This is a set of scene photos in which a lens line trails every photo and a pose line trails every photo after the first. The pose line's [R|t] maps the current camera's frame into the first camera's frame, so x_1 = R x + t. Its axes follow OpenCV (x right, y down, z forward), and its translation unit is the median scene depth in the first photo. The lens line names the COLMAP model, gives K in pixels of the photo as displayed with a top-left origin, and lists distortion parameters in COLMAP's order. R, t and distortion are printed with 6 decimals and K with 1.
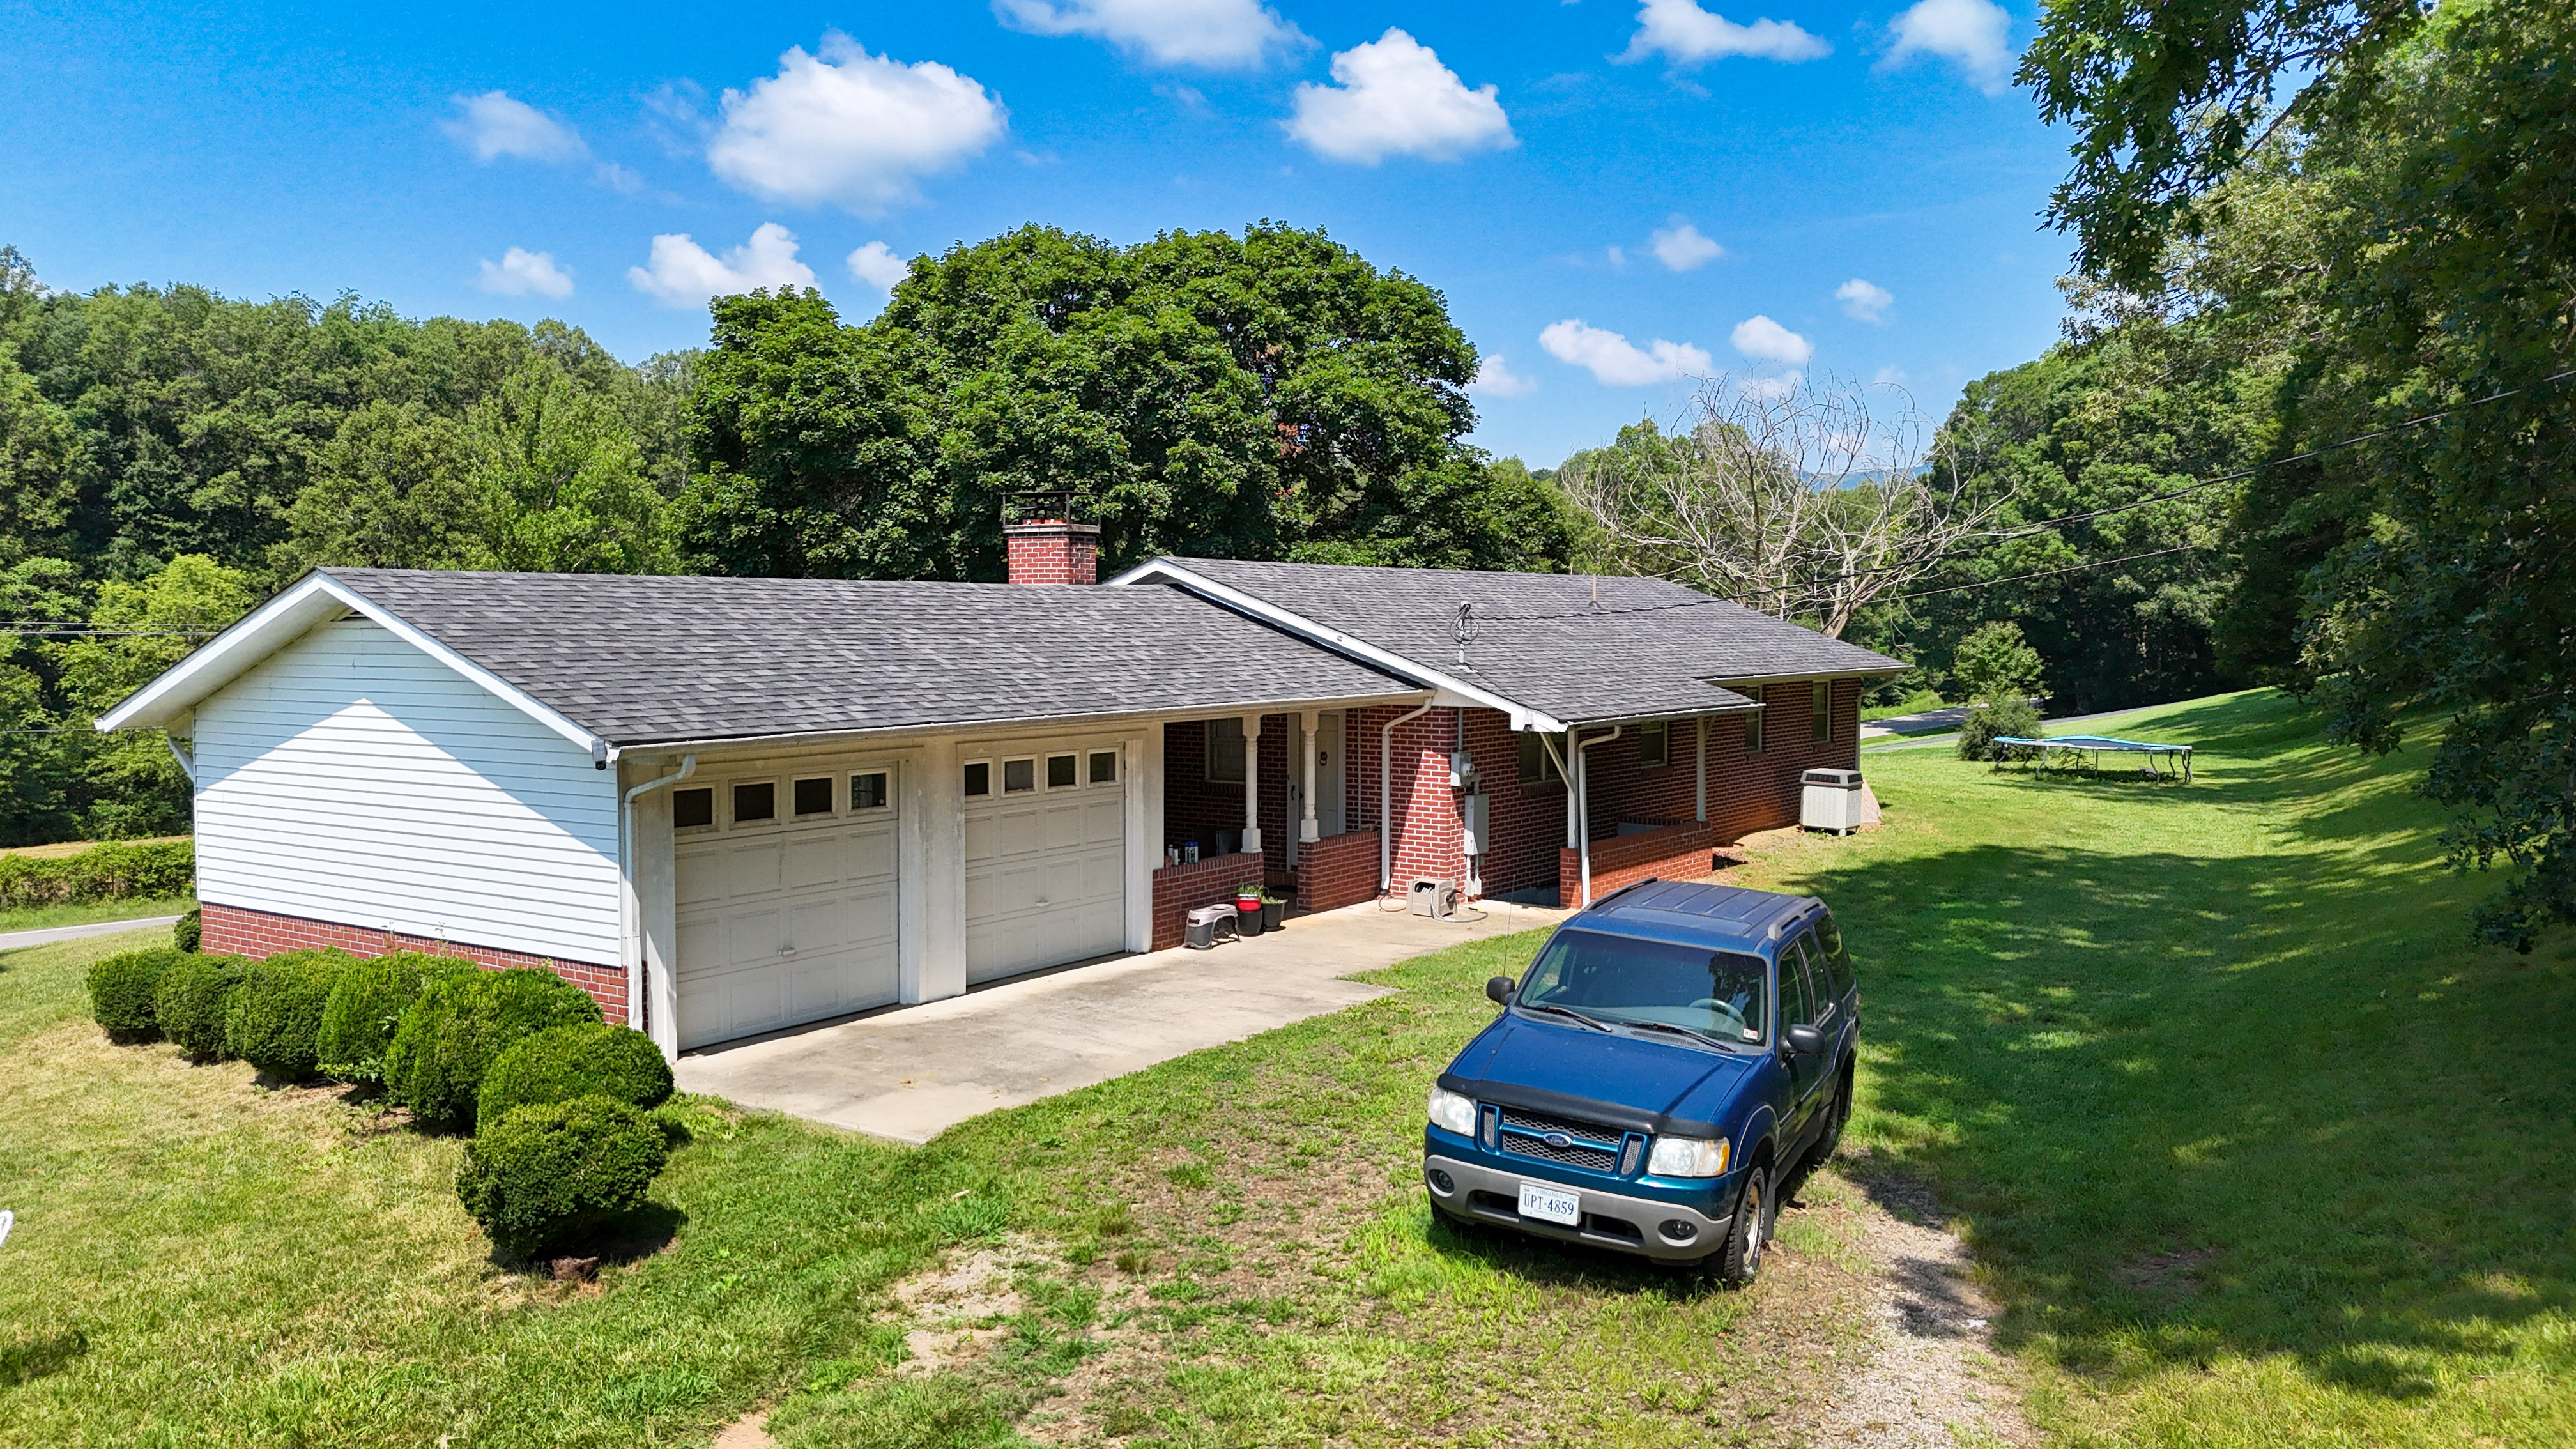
lens RADIAL K [[1955.3, 0, 1336.2], [0, 1955.3, 711.3], [0, 0, 1]] dist [0.084912, -0.100687]
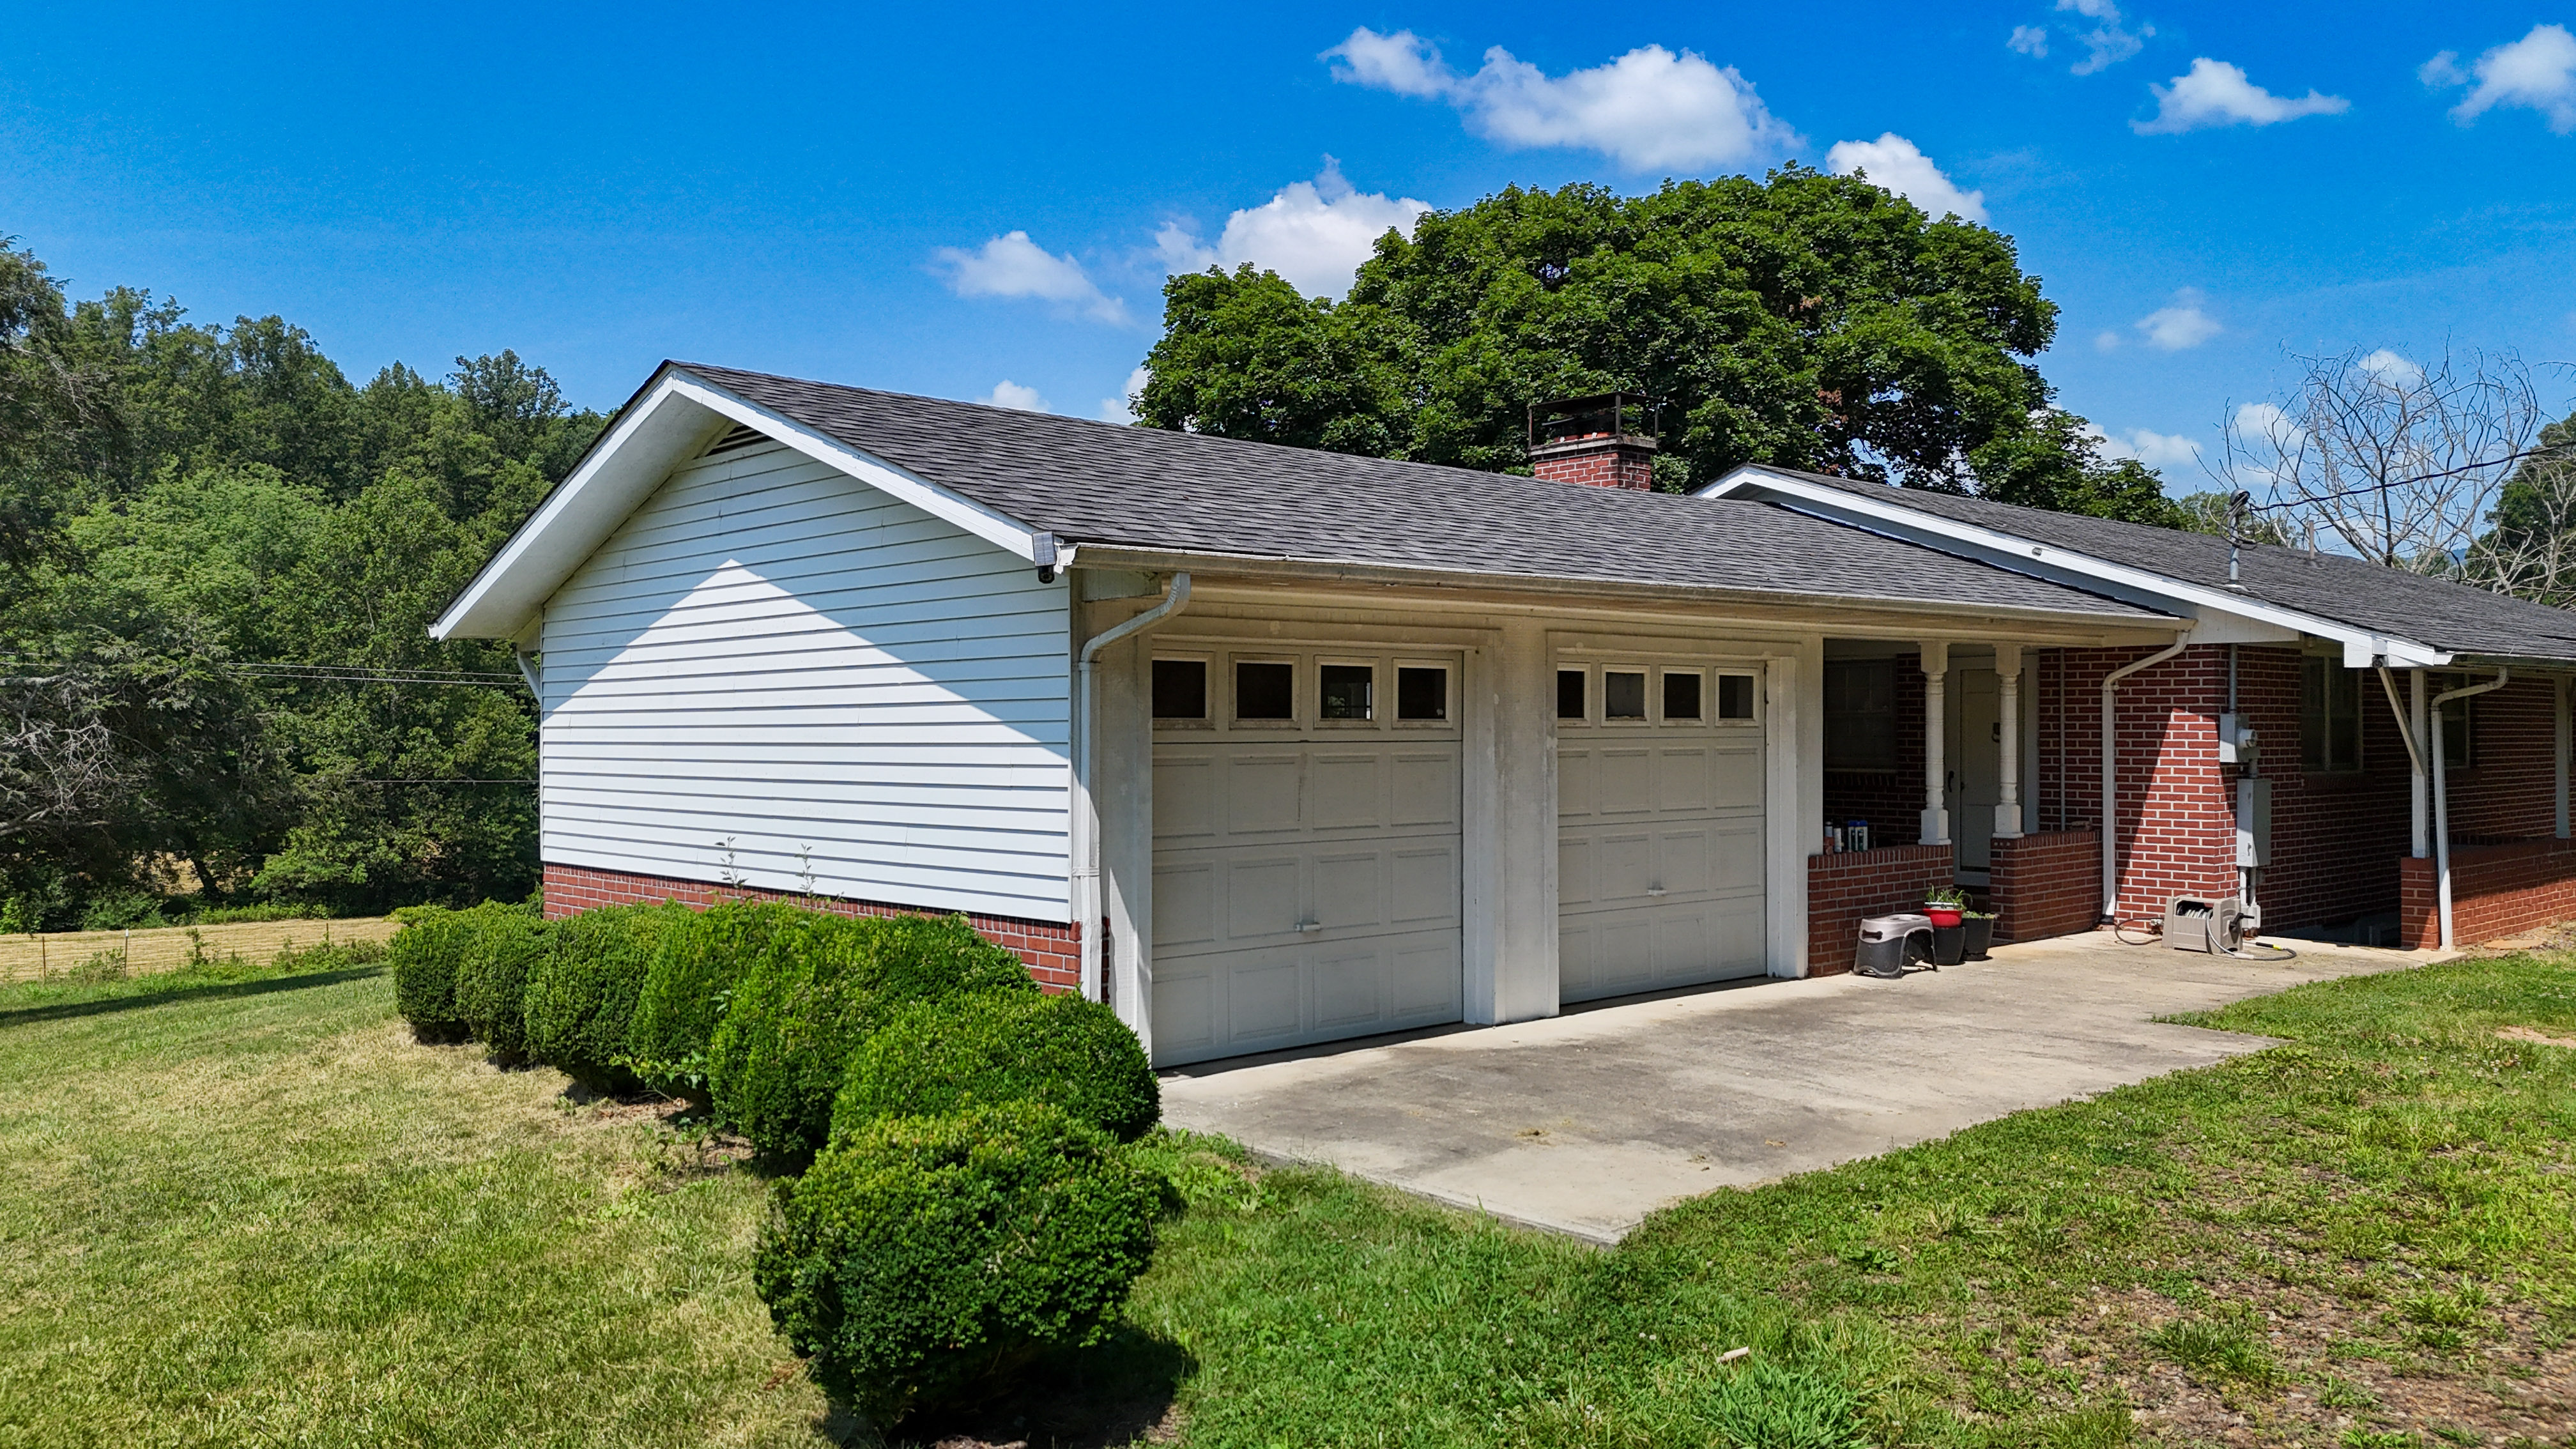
lens RADIAL K [[1955.3, 0, 1310.5], [0, 1955.3, 715.5], [0, 0, 1]] dist [0.084912, -0.100687]
pose [[0.976105, -0.000019, -0.217301, -0.125161], [-0.011494, 0.998596, -0.051718, 0.077320], [0.216997, 0.052980, 0.974734, 0.334798]]
